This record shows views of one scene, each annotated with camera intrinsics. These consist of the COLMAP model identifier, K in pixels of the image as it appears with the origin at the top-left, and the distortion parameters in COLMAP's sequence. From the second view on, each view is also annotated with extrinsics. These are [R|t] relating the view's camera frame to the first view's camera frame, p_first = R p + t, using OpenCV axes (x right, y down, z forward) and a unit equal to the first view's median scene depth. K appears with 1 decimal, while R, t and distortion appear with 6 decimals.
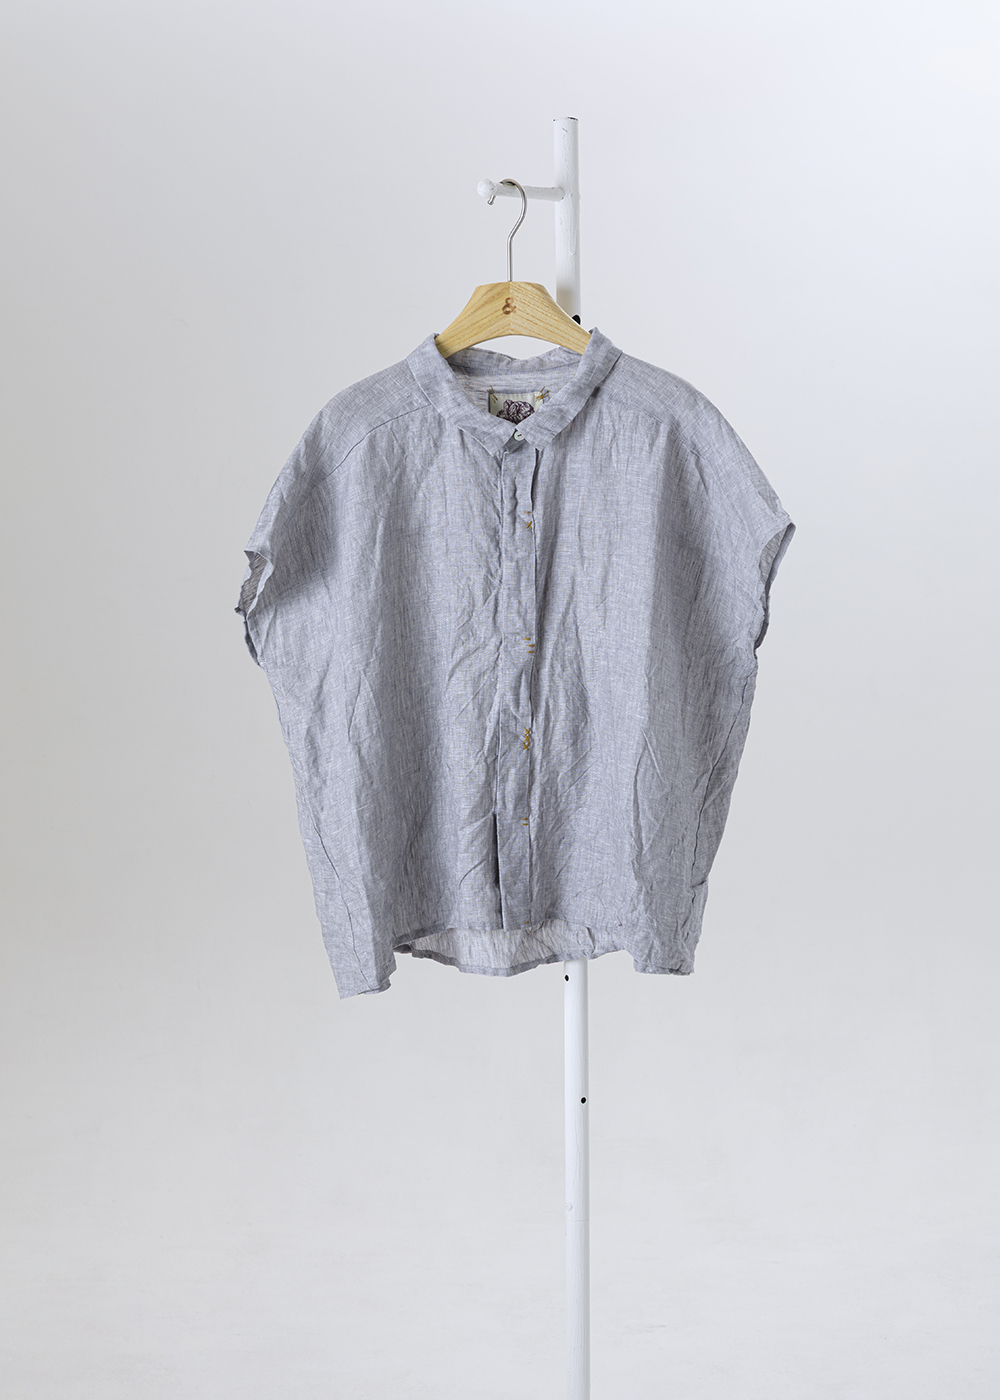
lens RADIAL K [[2485.4, 0, 500.0], [0, 2485.4, 700.0], [0, 0, 1]] dist [0.082076, -2.370227]
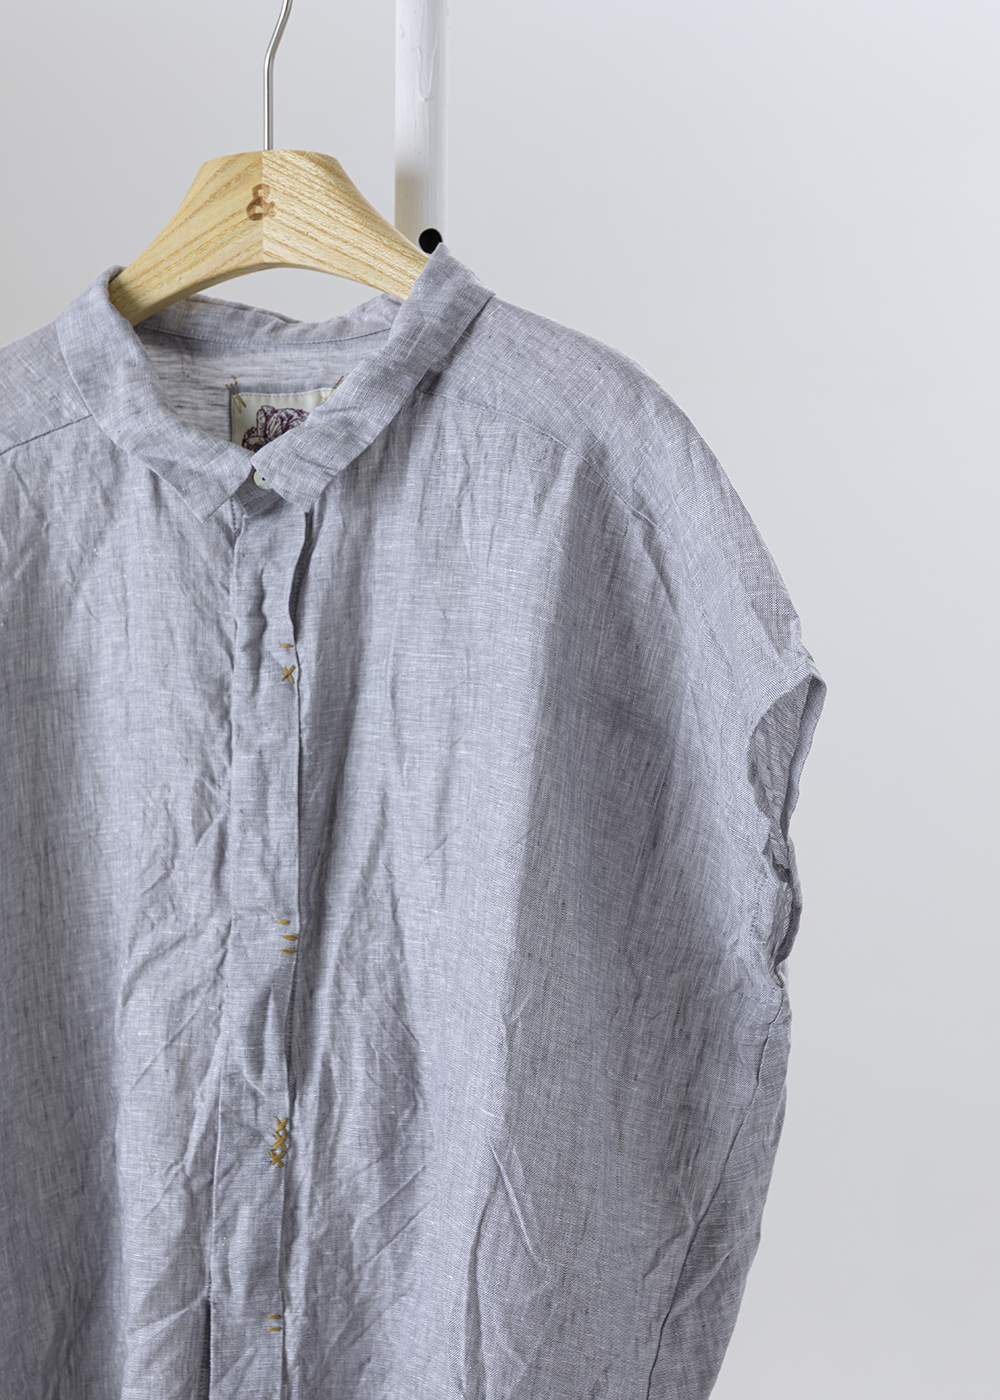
lens RADIAL K [[2701.8, 0, 500.0], [0, 2701.8, 700.0], [0, 0, 1]] dist [-0.012776, 0.107857]
pose [[0.974084, 0.016994, -0.225548, 0.161271], [-0.032920, 0.997207, -0.067035, -0.033308], [0.223779, 0.072722, 0.971923, 0.523376]]
